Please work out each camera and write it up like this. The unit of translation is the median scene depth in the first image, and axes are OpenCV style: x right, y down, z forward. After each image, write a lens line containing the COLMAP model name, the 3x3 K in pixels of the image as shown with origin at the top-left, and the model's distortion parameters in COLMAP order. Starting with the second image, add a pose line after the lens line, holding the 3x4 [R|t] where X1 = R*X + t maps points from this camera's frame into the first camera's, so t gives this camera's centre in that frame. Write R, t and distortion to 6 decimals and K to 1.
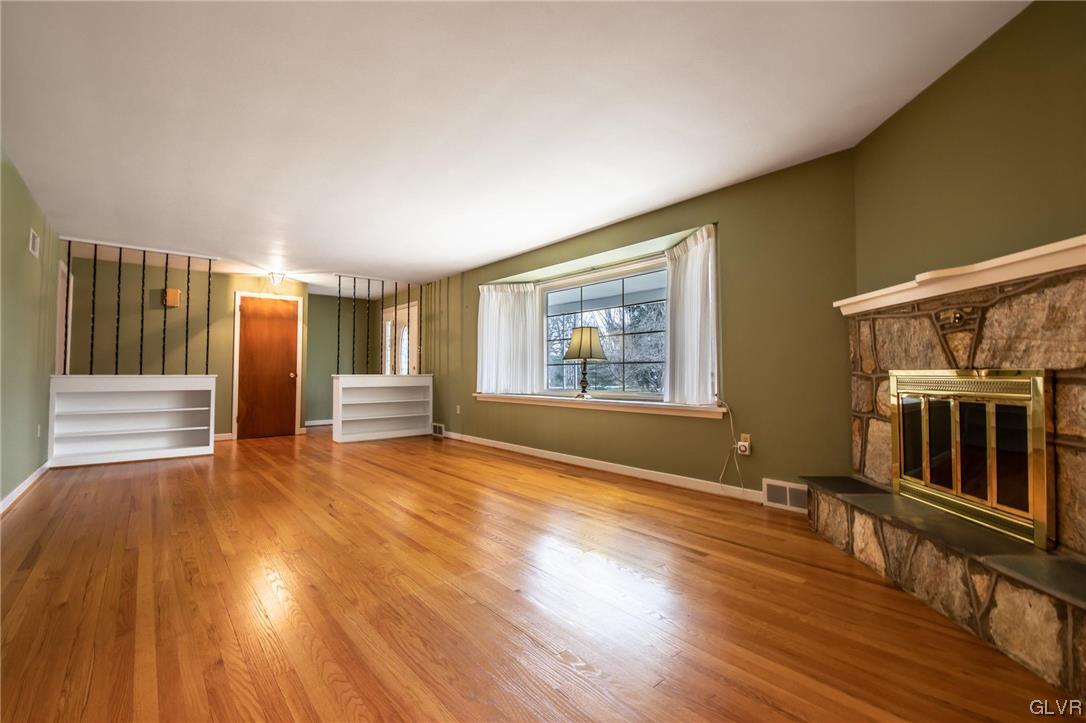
lens RADIAL K [[467.0, 0, 542.3], [0, 467.0, 358.0], [0, 0, 1]] dist [0.002255, -0.009500]
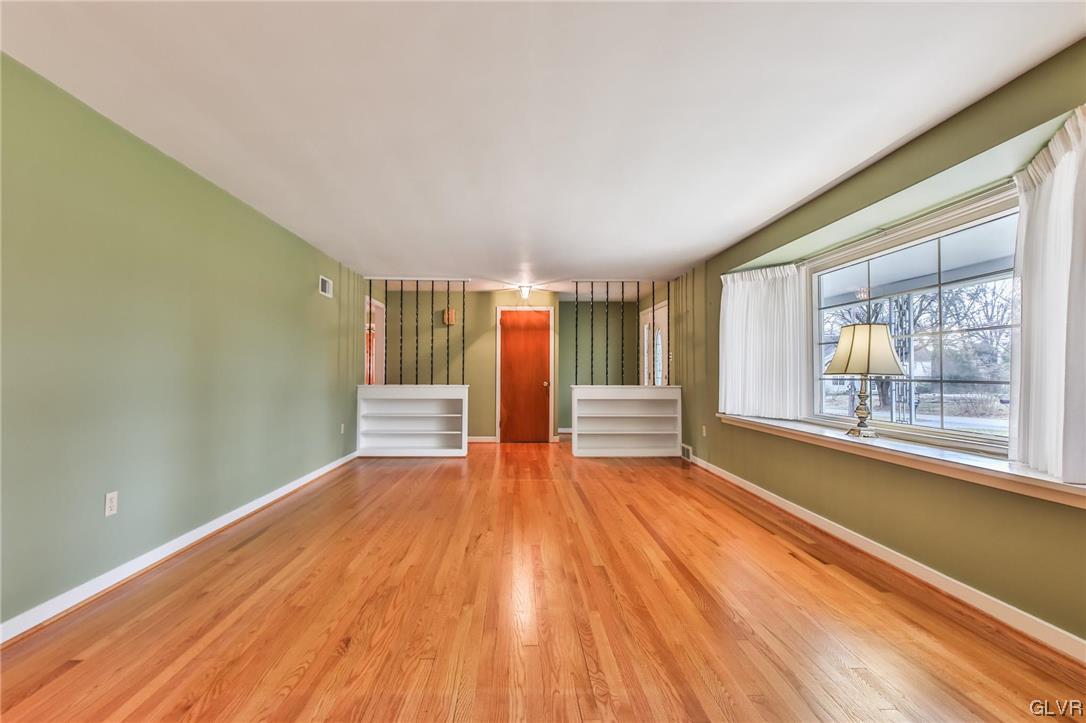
lens RADIAL K [[497.1, 0, 529.8], [0, 497.1, 356.5], [0, 0, 1]] dist [0.009500, -0.000641]
pose [[0.778184, -0.014769, -0.627862, 0.159953], [0.015653, 0.999869, -0.004119, -0.025000], [0.627841, -0.006623, 0.778314, 0.175785]]
